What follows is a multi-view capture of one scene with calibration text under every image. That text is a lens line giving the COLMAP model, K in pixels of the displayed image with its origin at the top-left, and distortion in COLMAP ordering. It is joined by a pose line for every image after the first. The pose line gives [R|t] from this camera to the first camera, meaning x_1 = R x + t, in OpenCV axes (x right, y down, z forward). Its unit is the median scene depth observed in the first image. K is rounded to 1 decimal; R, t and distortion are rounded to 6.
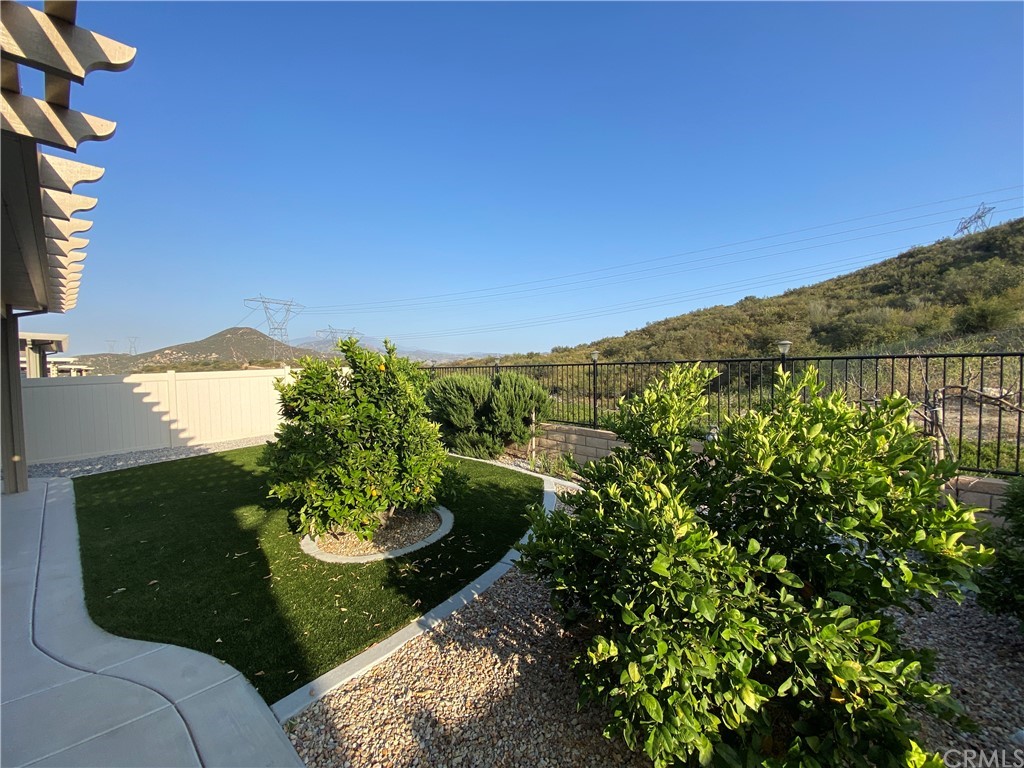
lens RADIAL K [[407.5, 0, 512.1], [0, 407.5, 394.6], [0, 0, 1]] dist [0.008991, -0.024036]
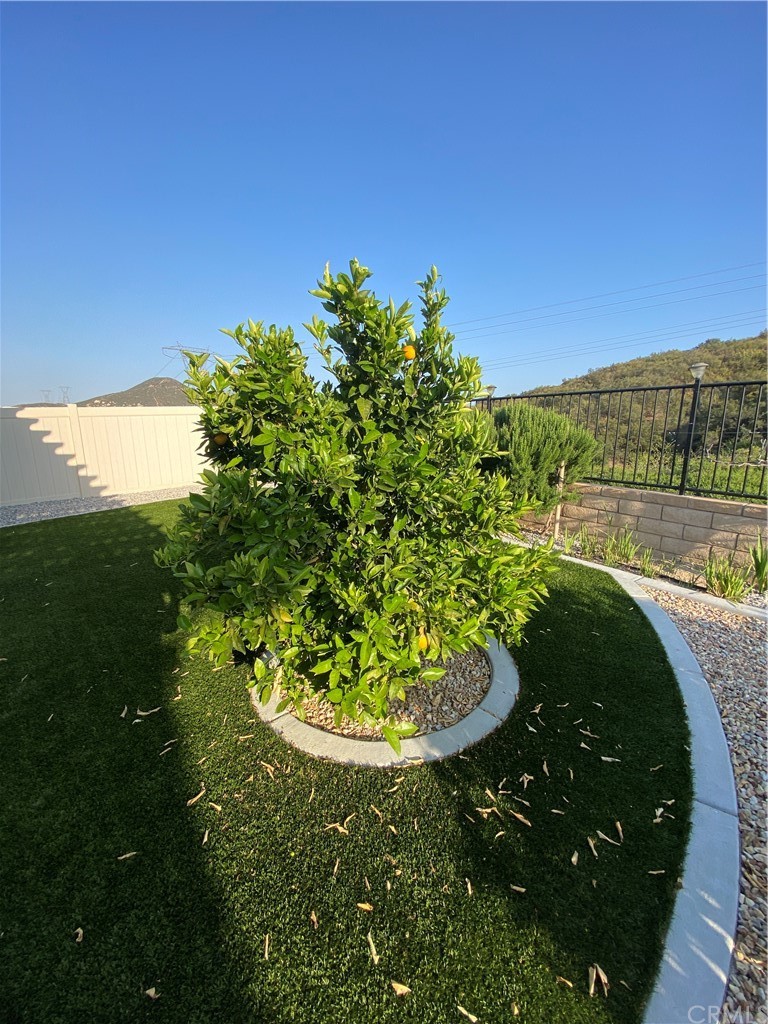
lens RADIAL K [[416.1, 0, 384.6], [0, 416.1, 526.0], [0, 0, 1]] dist [0.009825, -0.017434]
pose [[0.993676, 0.040101, -0.104880, -0.191163], [-0.020199, 0.982653, 0.184350, 0.024587], [0.110453, -0.181066, 0.977249, 0.336091]]
